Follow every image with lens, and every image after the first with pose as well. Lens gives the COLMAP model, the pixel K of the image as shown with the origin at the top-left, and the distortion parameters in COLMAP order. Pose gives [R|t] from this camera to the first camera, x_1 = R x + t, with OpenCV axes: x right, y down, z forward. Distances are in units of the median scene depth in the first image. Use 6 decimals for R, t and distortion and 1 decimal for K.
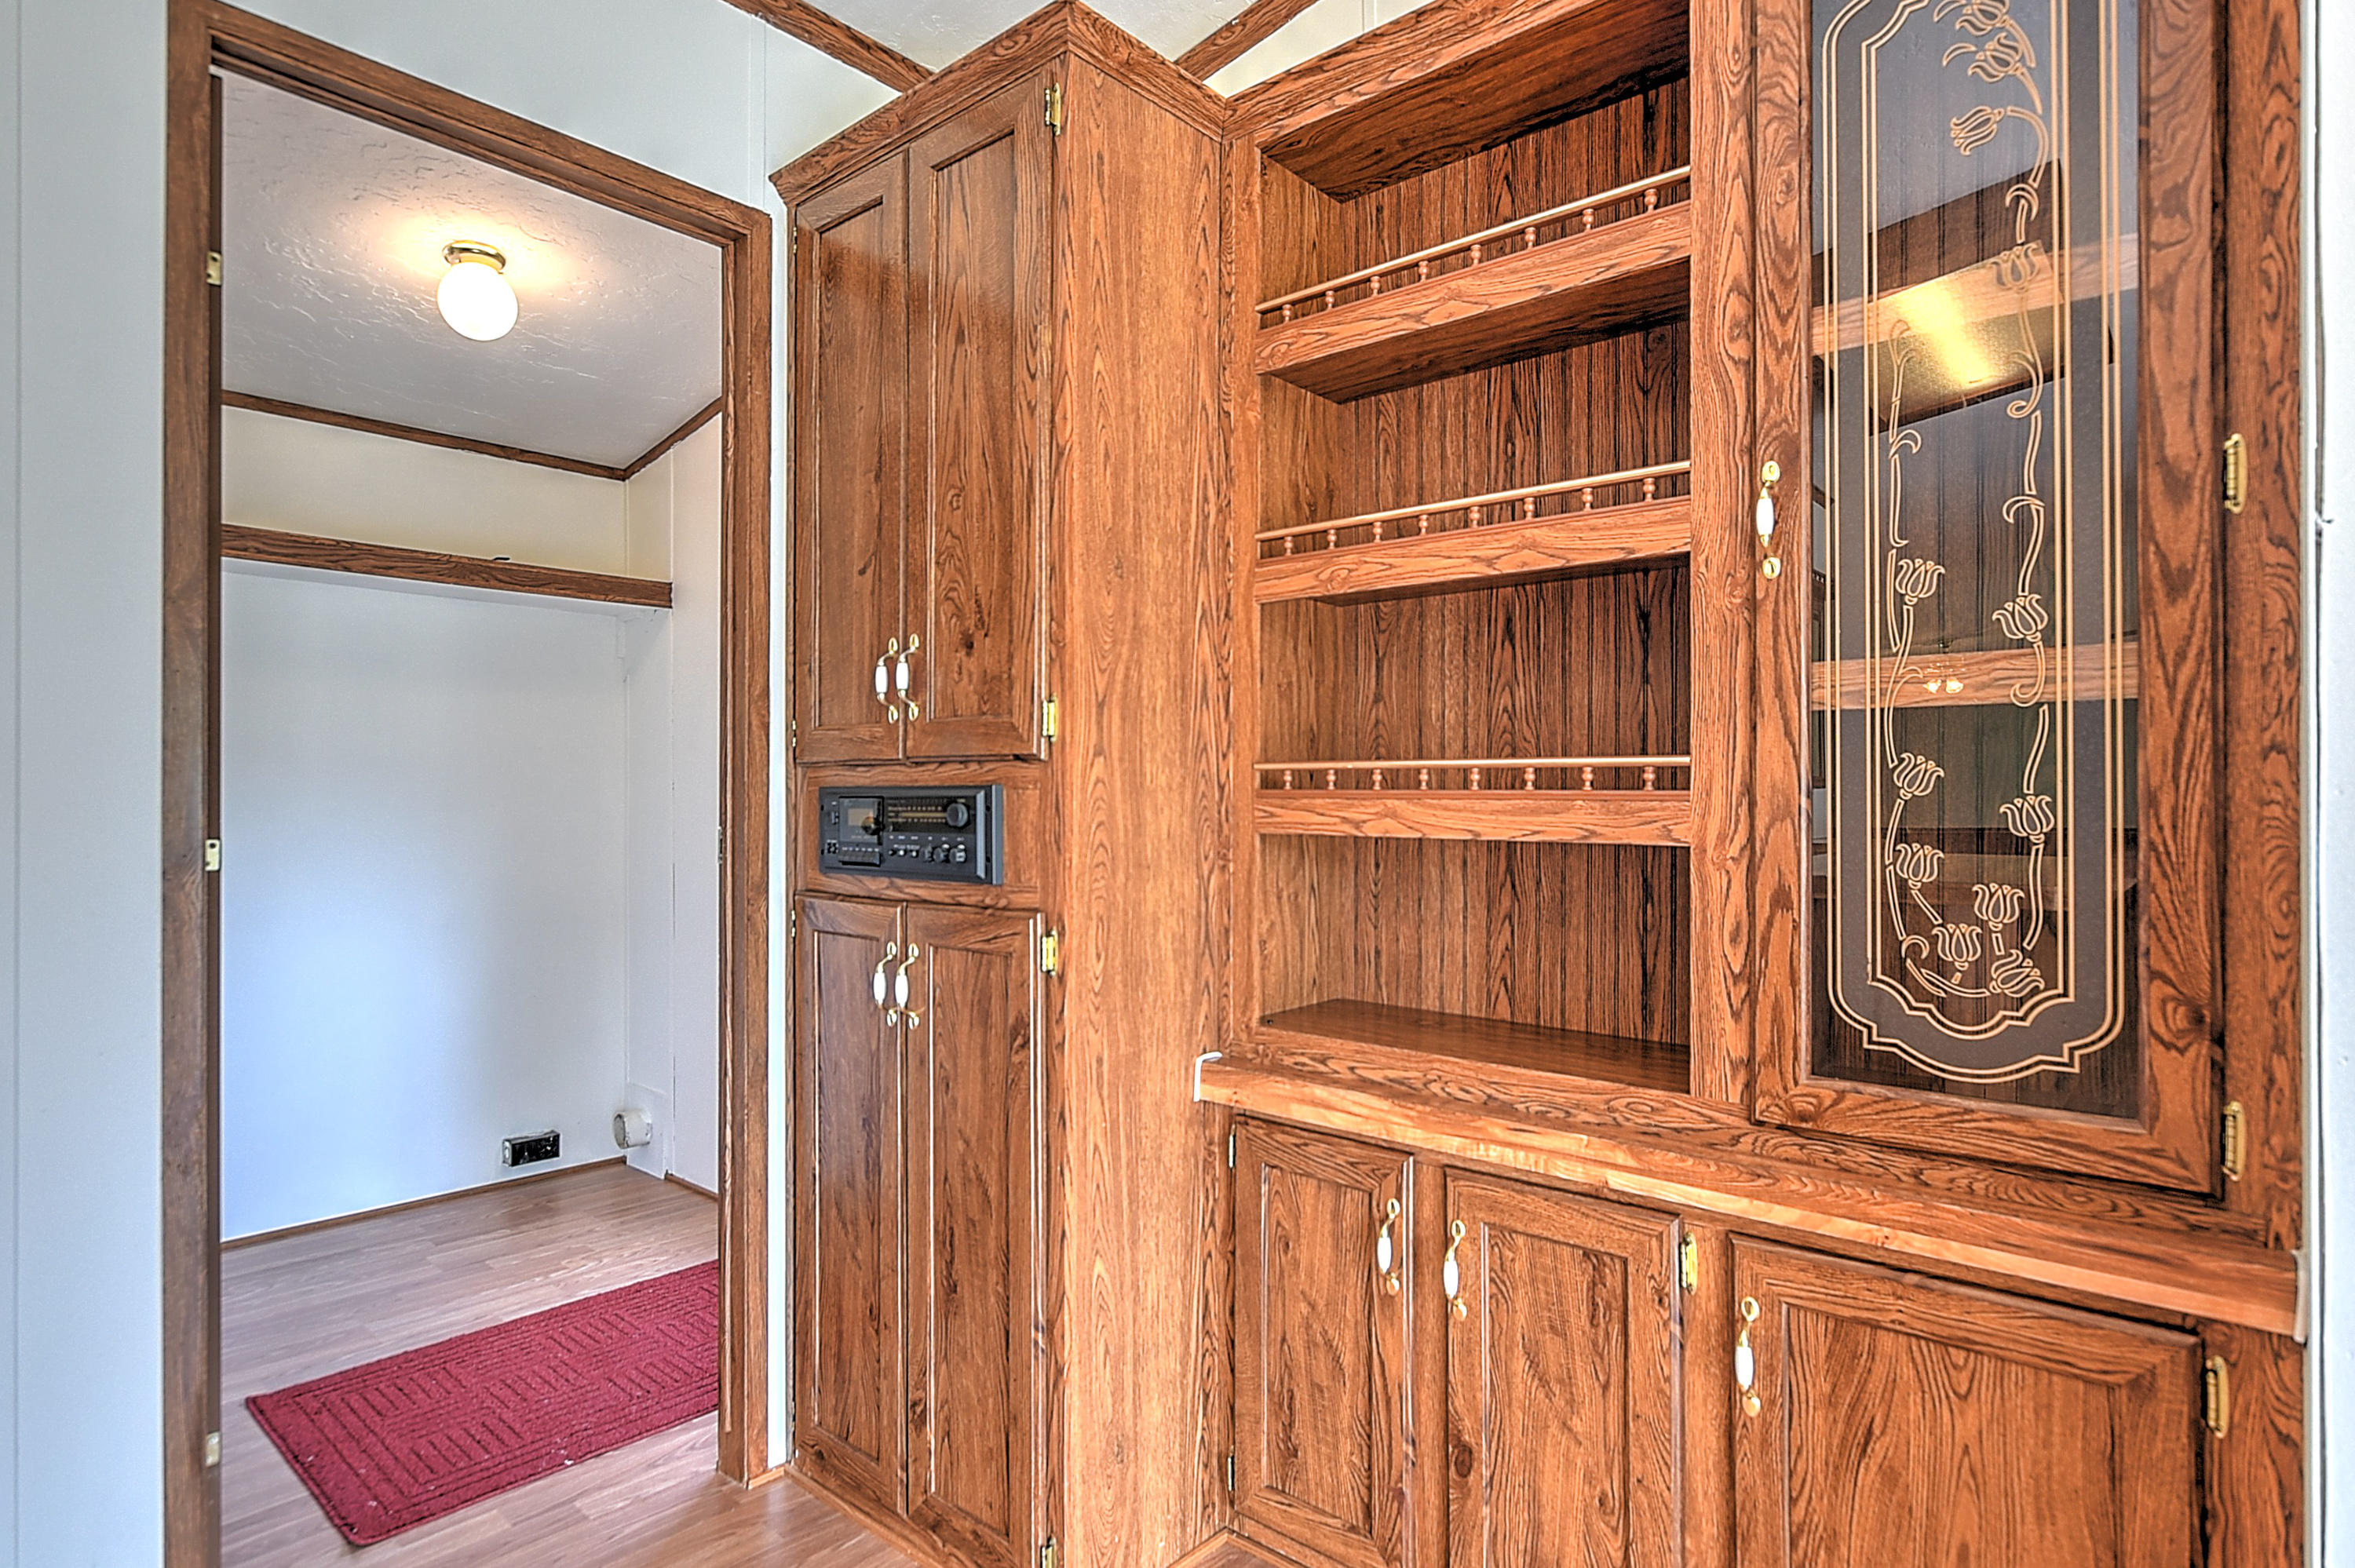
lens RADIAL K [[1236.7, 0, 1232.6], [0, 1236.7, 791.1], [0, 0, 1]] dist [-0.001530, 0.000055]
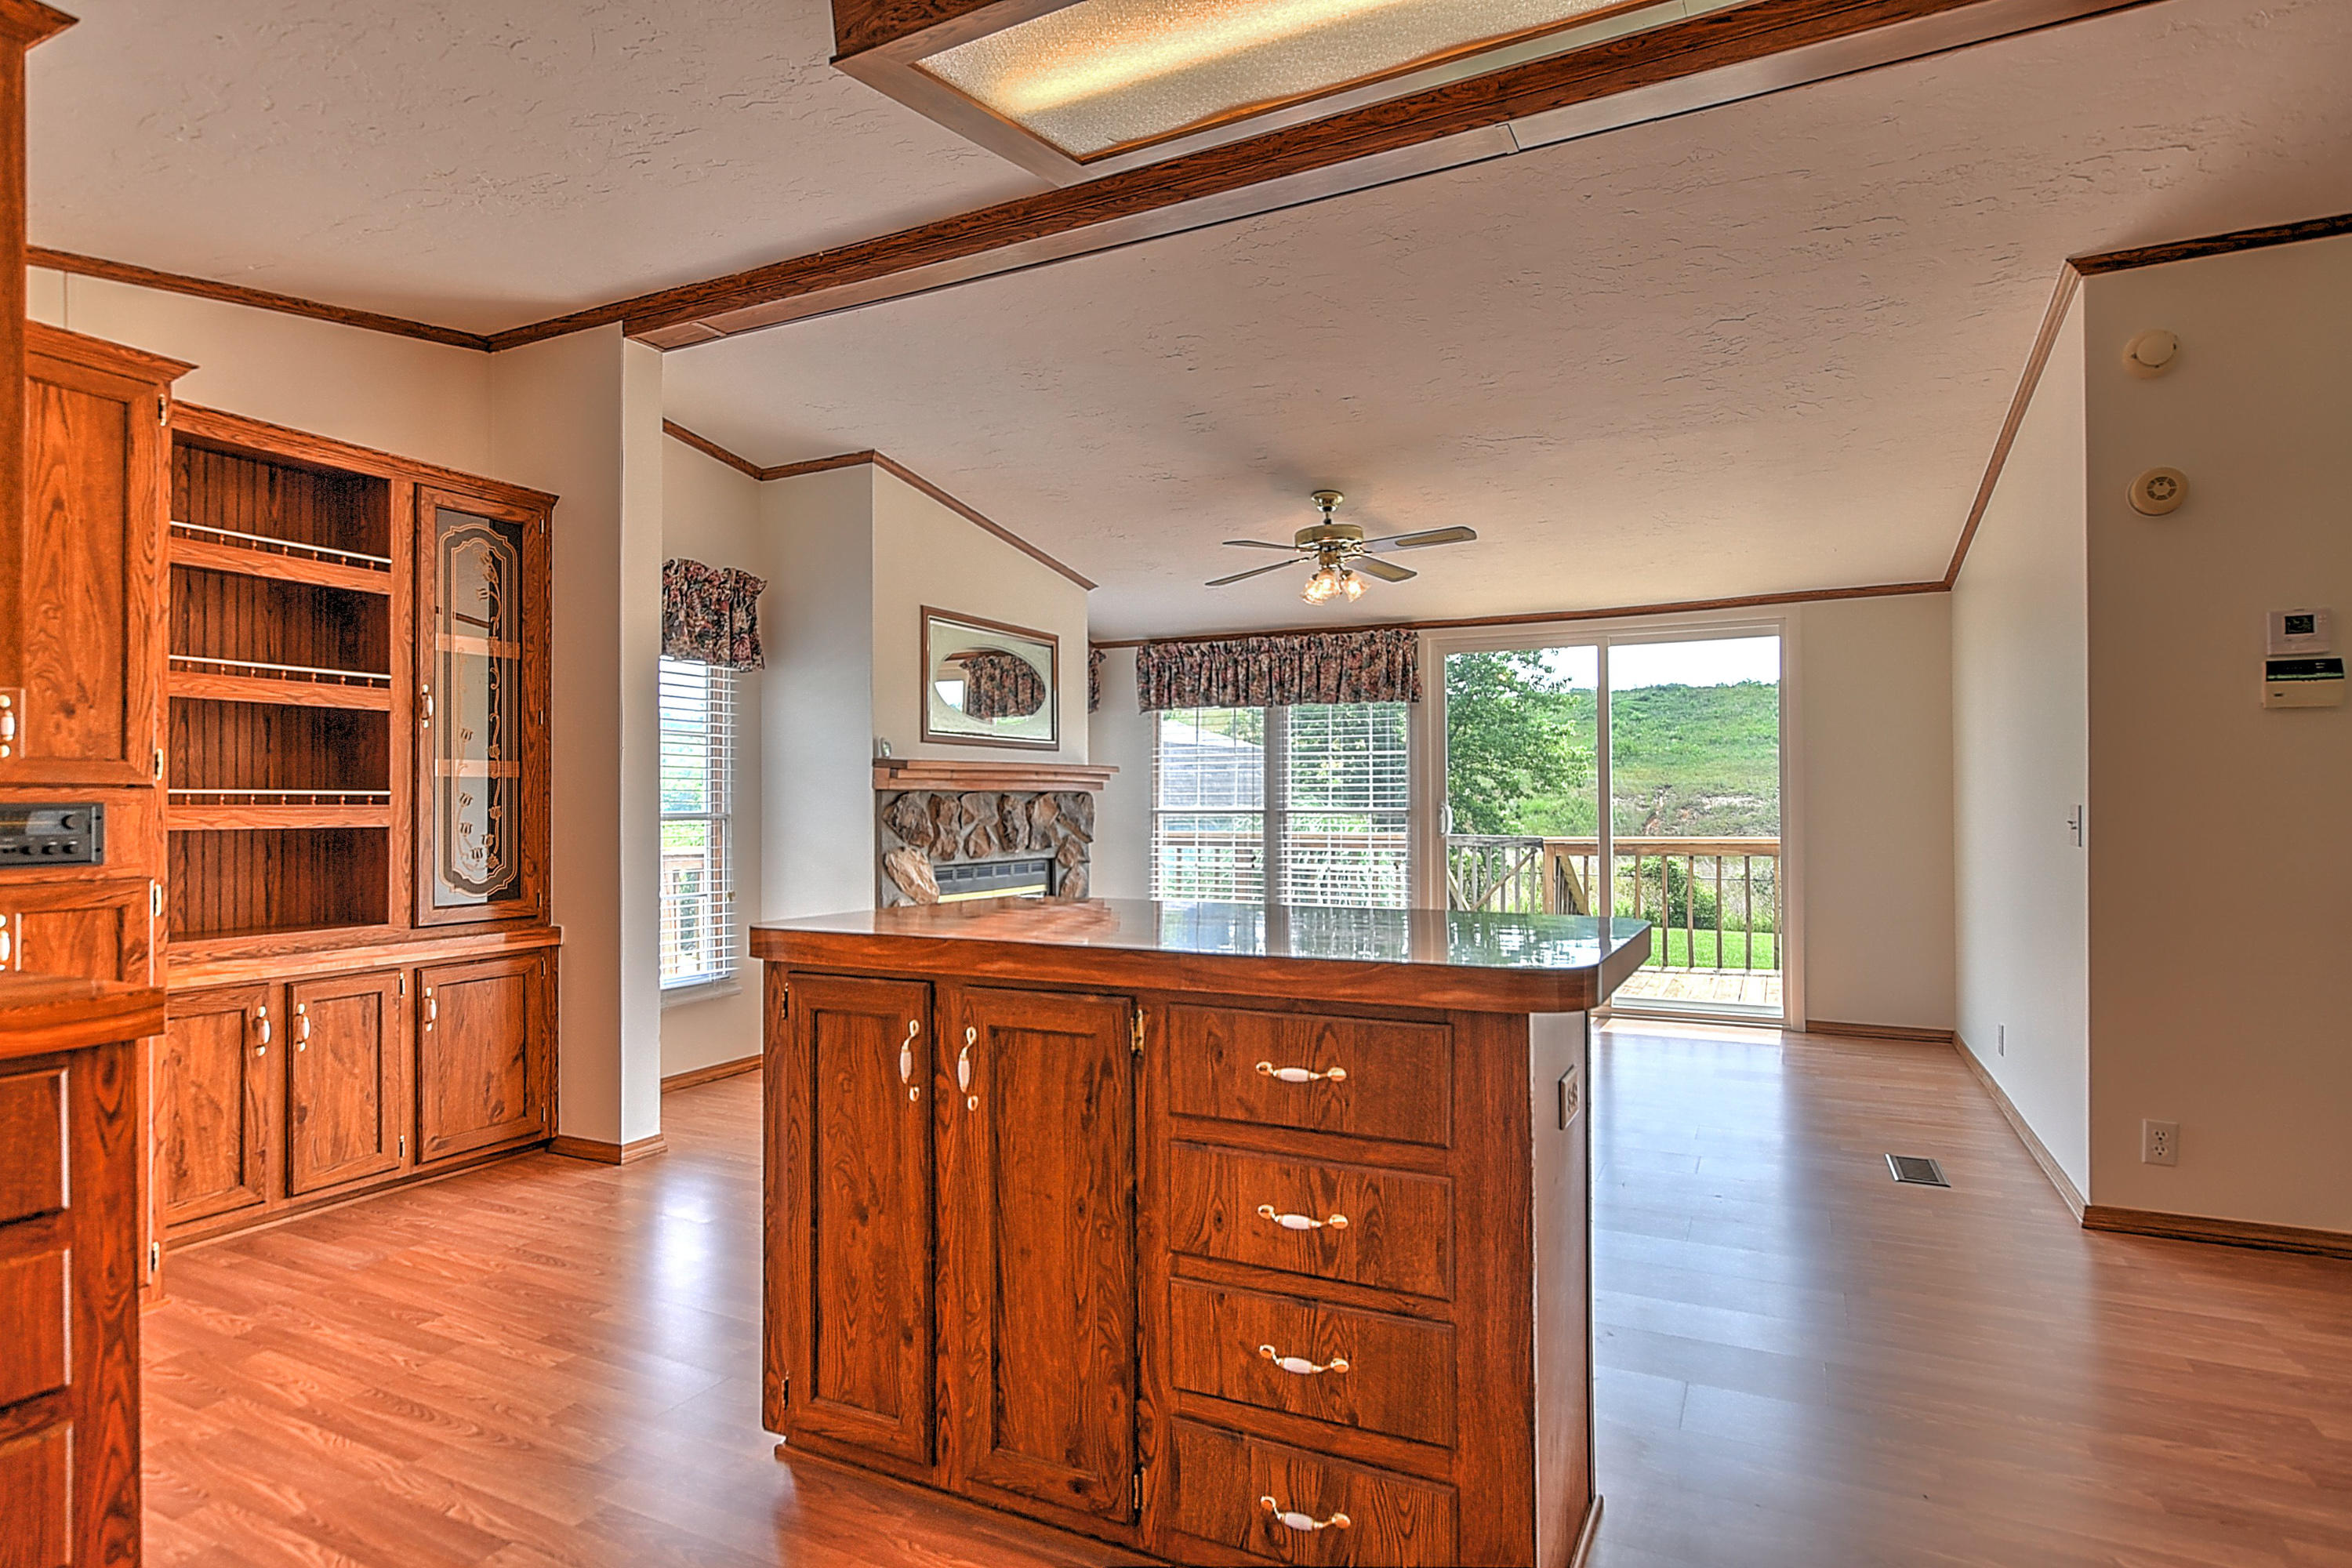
lens RADIAL K [[1234.7, 0, 1162.5], [0, 1234.7, 791.5], [0, 0, 1]] dist [-0.003815, -0.000137]
pose [[-0.242417, 0.007478, 0.970143, -2.115842], [-0.000263, 0.999970, -0.007774, -0.007255], [-0.970172, -0.002139, -0.242408, 0.059418]]
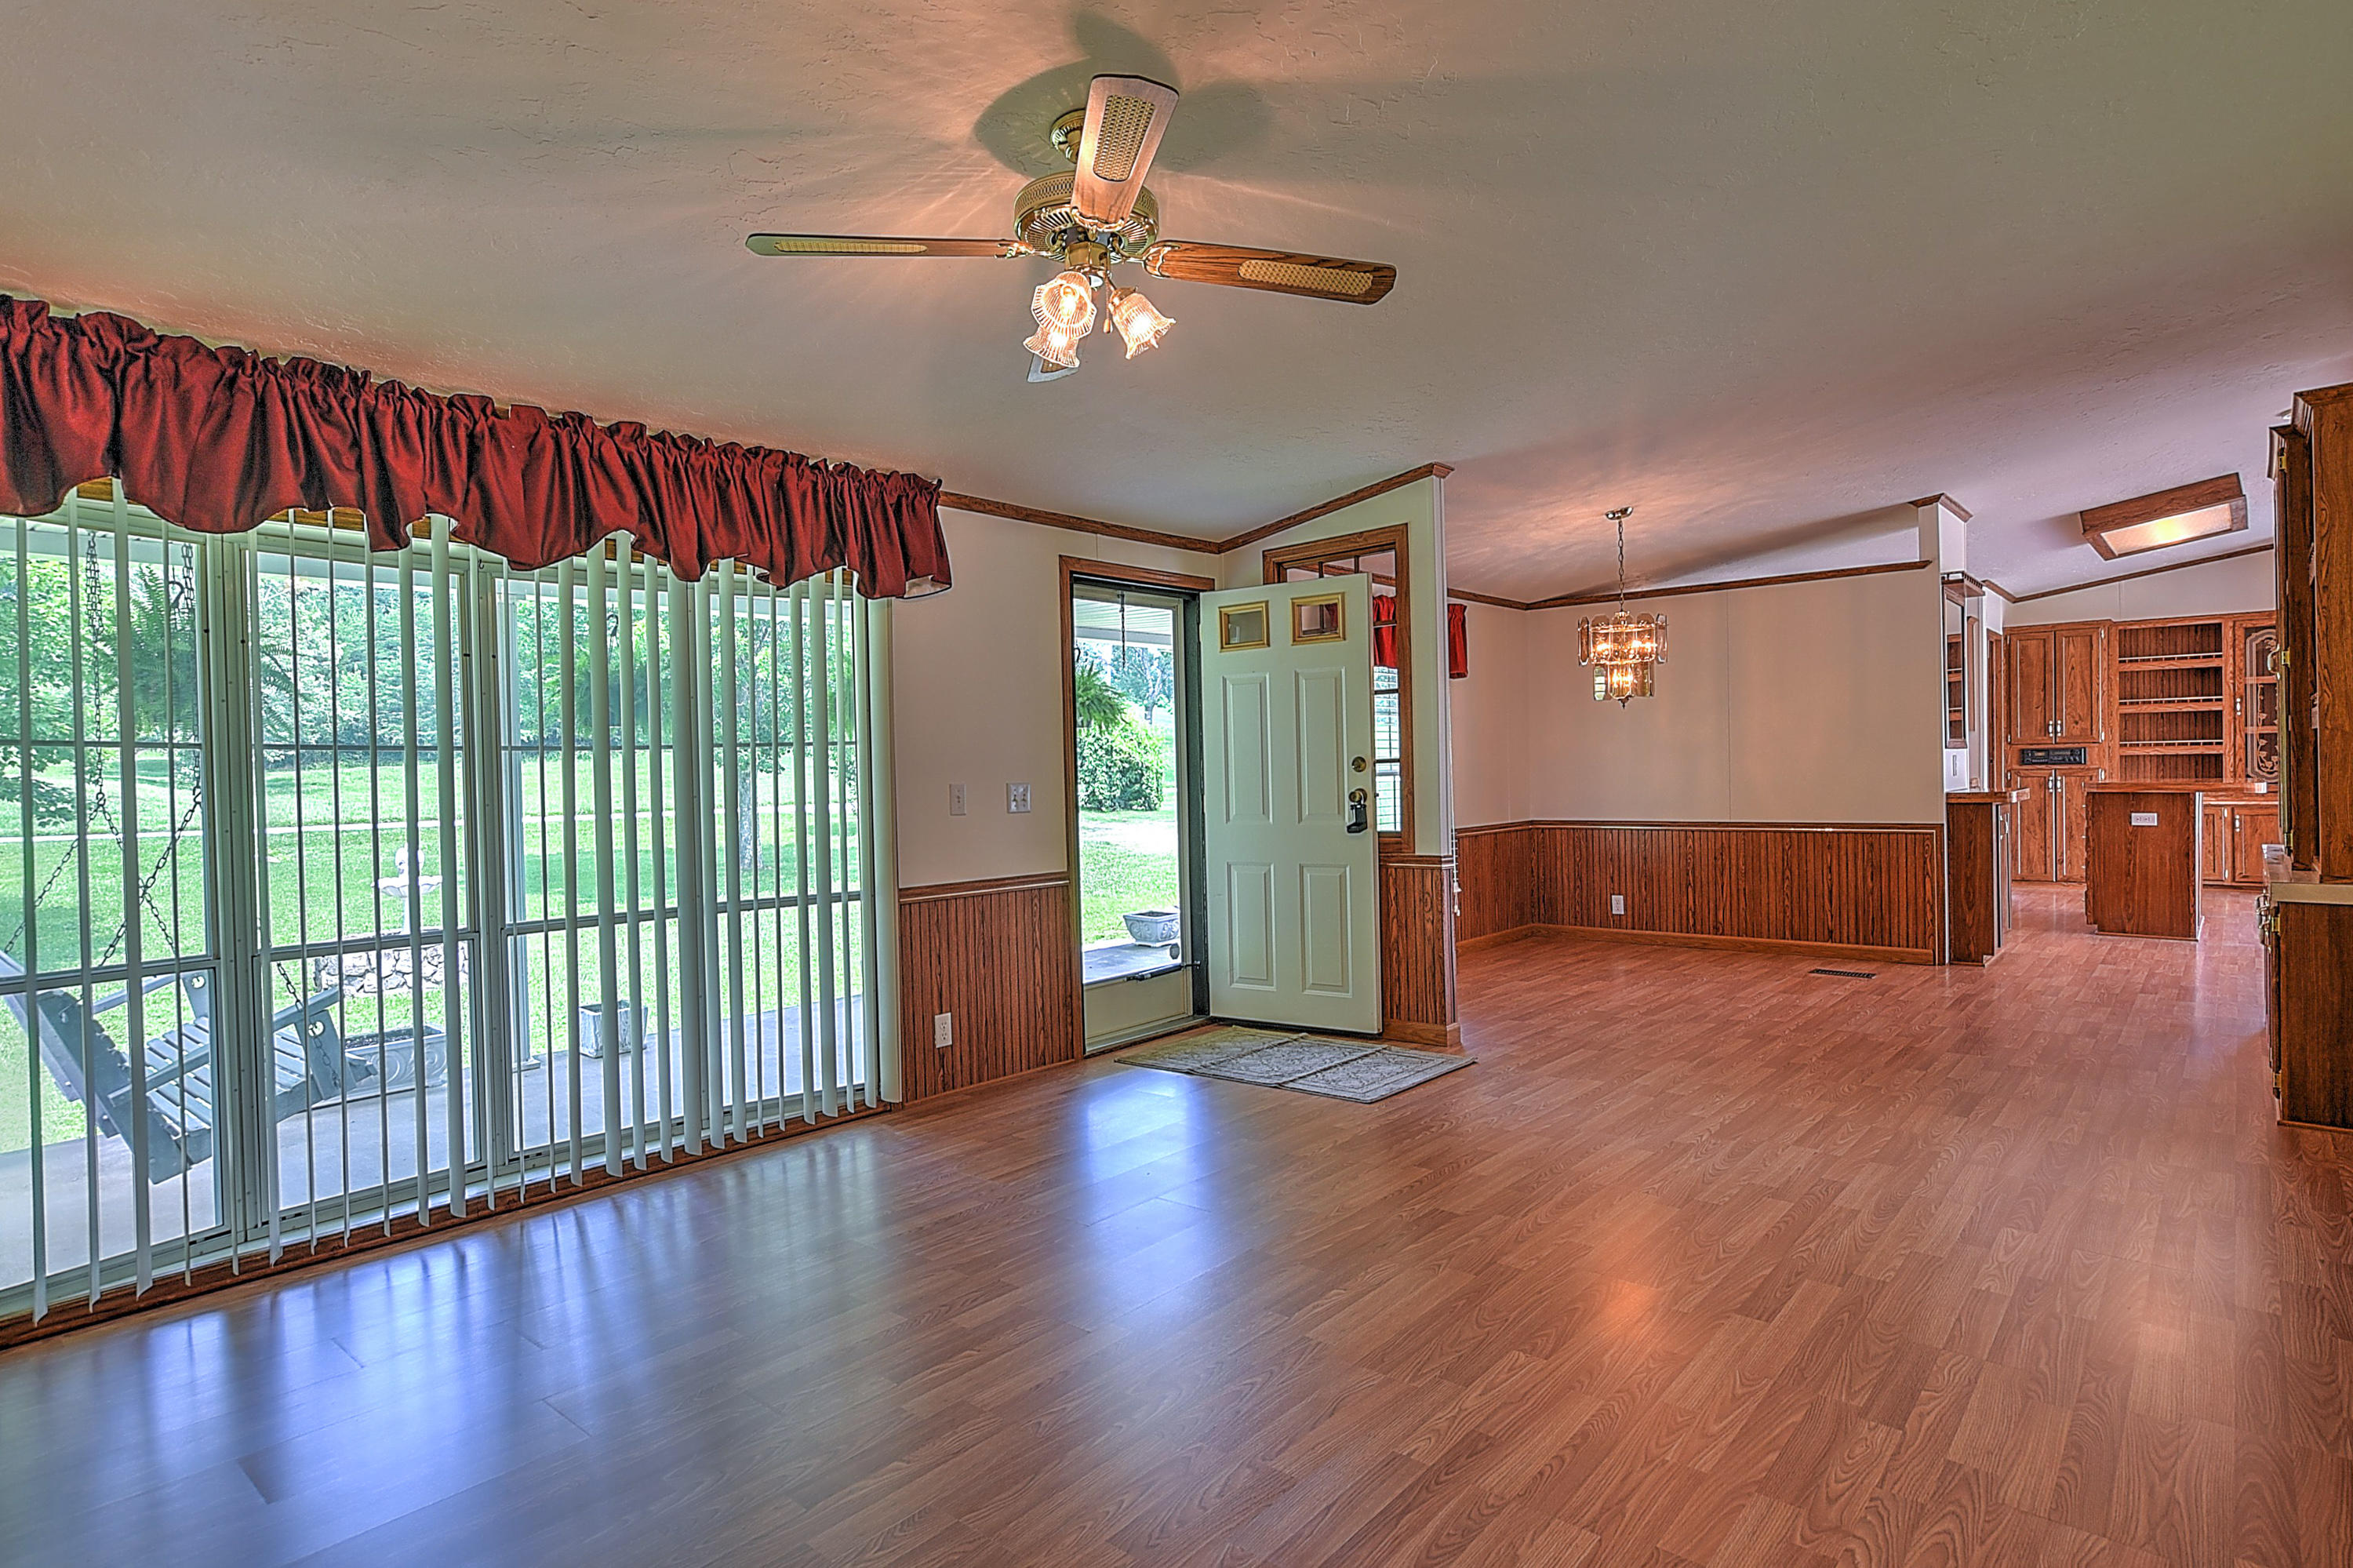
lens RADIAL K [[1207.6, 0, 1168.7], [0, 1207.6, 789.2], [0, 0, 1]] dist [-0.004426, -0.000824]
pose [[0.999647, -0.018890, -0.018660, -4.535703], [0.019192, 0.999686, 0.016141, 0.019626], [0.018349, -0.016494, 0.999696, -4.895078]]
